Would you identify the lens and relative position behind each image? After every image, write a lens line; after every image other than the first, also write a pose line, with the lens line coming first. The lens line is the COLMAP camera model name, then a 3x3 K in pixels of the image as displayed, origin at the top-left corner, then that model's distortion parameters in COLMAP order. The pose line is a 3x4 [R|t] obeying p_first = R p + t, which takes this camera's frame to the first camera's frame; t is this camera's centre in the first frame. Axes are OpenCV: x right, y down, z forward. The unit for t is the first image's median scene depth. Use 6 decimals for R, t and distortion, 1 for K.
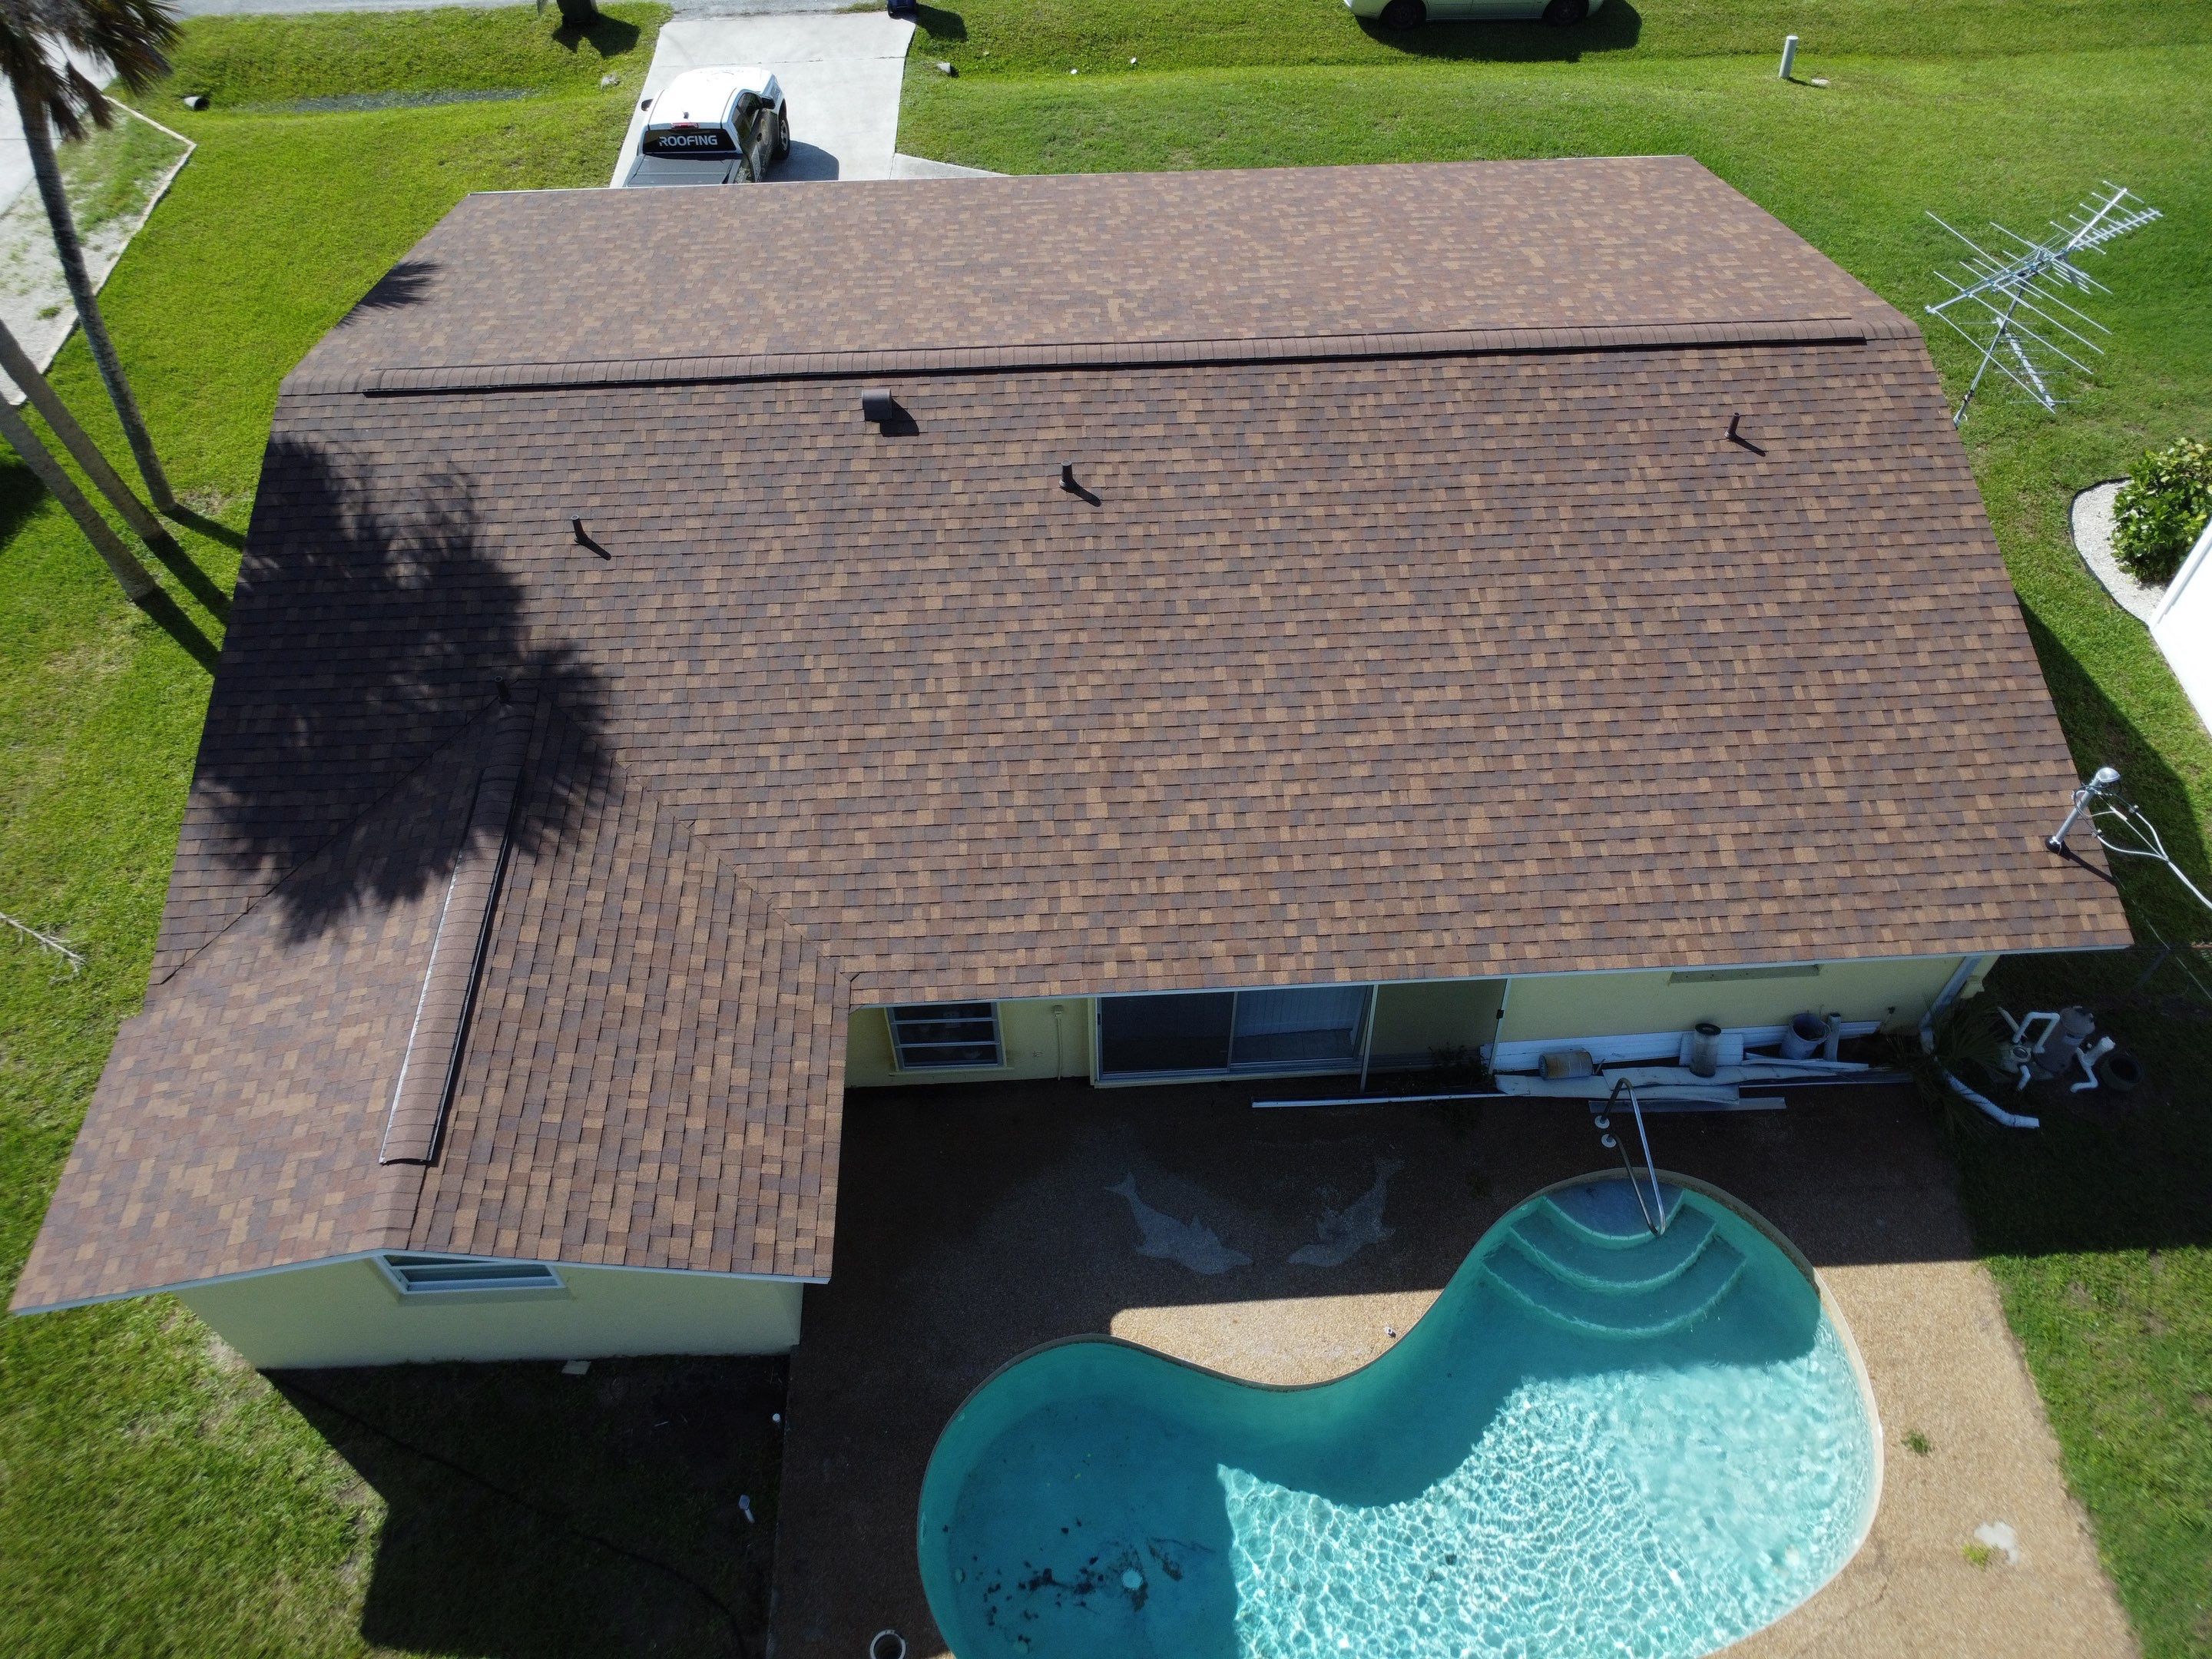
lens RADIAL K [[1602.2, 0, 1106.6], [0, 1602.2, 820.0], [0, 0, 1]] dist [-0.019887, -0.012273]
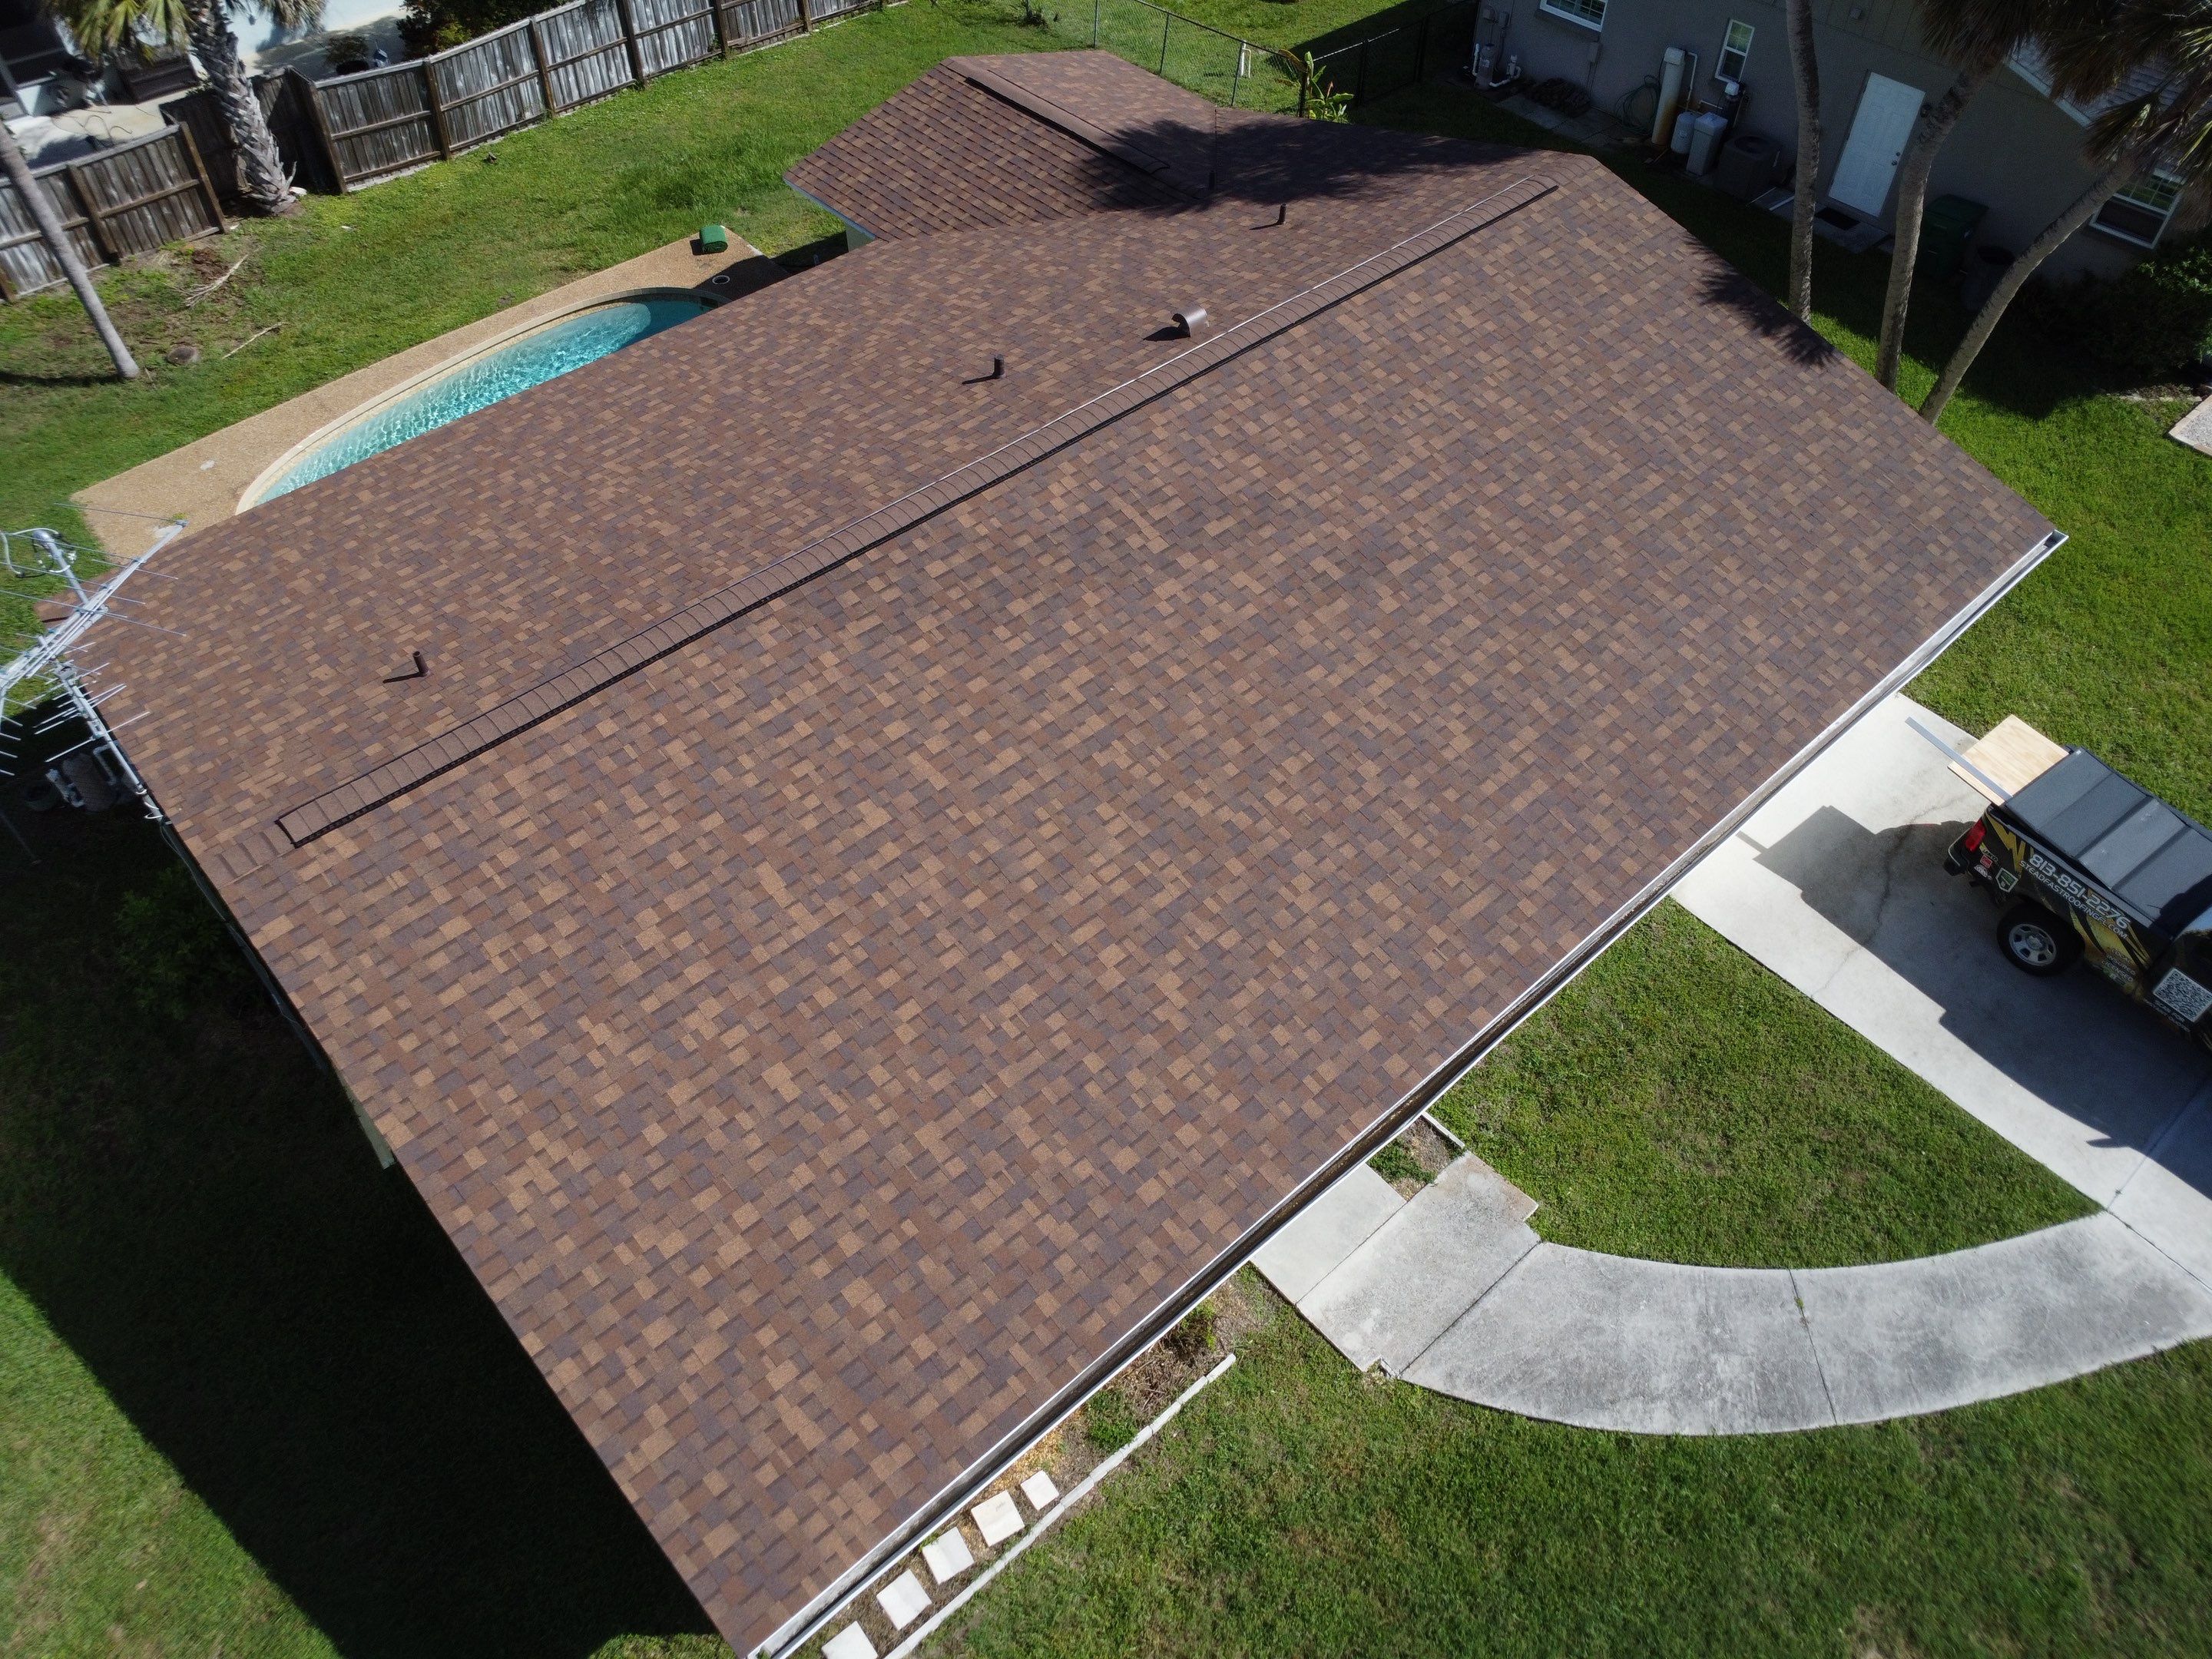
lens RADIAL K [[1602.2, 0, 1111.5], [0, 1602.2, 821.2], [0, 0, 1]] dist [-0.019887, -0.012273]
pose [[-0.778446, 0.477761, -0.407143, 0.526135], [-0.478731, -0.032343, 0.877366, -1.266720], [0.406003, 0.877894, 0.253896, 1.071418]]
